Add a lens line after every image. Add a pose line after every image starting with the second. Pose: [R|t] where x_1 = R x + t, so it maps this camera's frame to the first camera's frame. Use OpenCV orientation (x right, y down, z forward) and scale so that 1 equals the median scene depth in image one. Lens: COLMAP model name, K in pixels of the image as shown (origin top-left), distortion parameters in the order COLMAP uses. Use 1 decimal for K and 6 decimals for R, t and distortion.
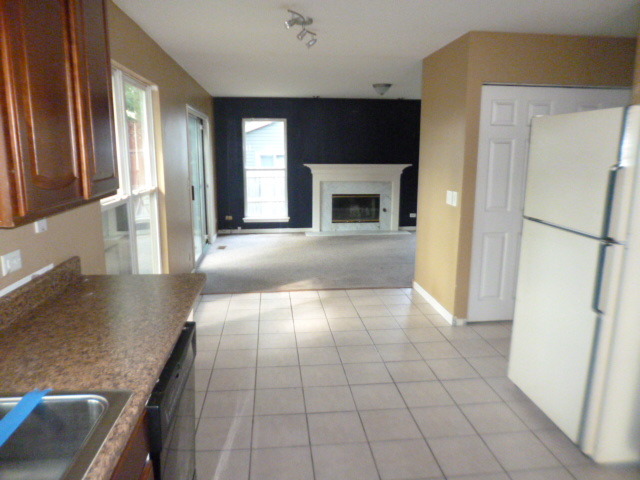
lens RADIAL K [[459.7, 0, 317.0], [0, 459.7, 240.3], [0, 0, 1]] dist [-0.043140, -0.003139]
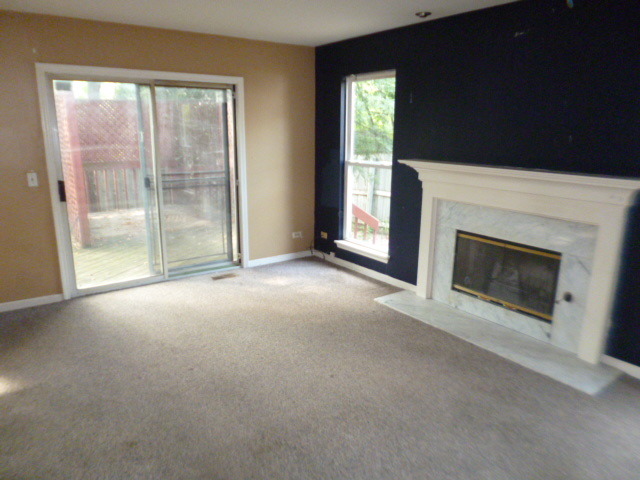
lens RADIAL K [[459.7, 0, 317.0], [0, 459.7, 240.3], [0, 0, 1]] dist [-0.043140, -0.003139]
pose [[0.496144, 0.204677, -0.843770, 0.352062], [-0.178191, 0.975134, 0.131765, -0.125261], [0.849758, 0.084978, 0.520278, 0.647101]]
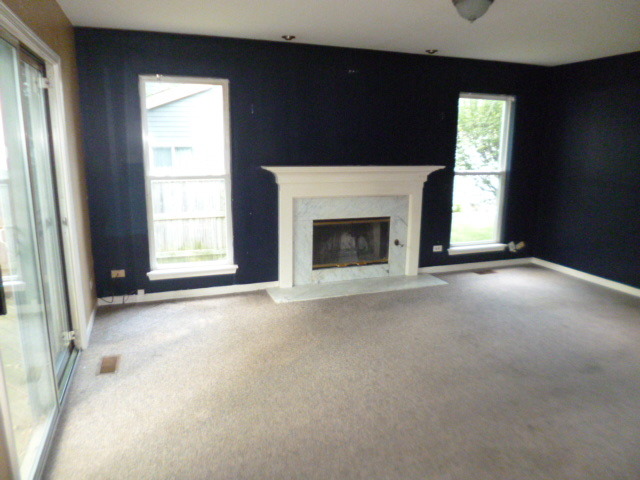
lens RADIAL K [[459.7, 0, 317.0], [0, 459.7, 240.3], [0, 0, 1]] dist [-0.043140, -0.003139]
pose [[0.970443, -0.043326, 0.237409, -0.096029], [0.040786, 0.999046, 0.015601, -0.084204], [-0.237859, -0.005457, 0.971284, 0.456200]]
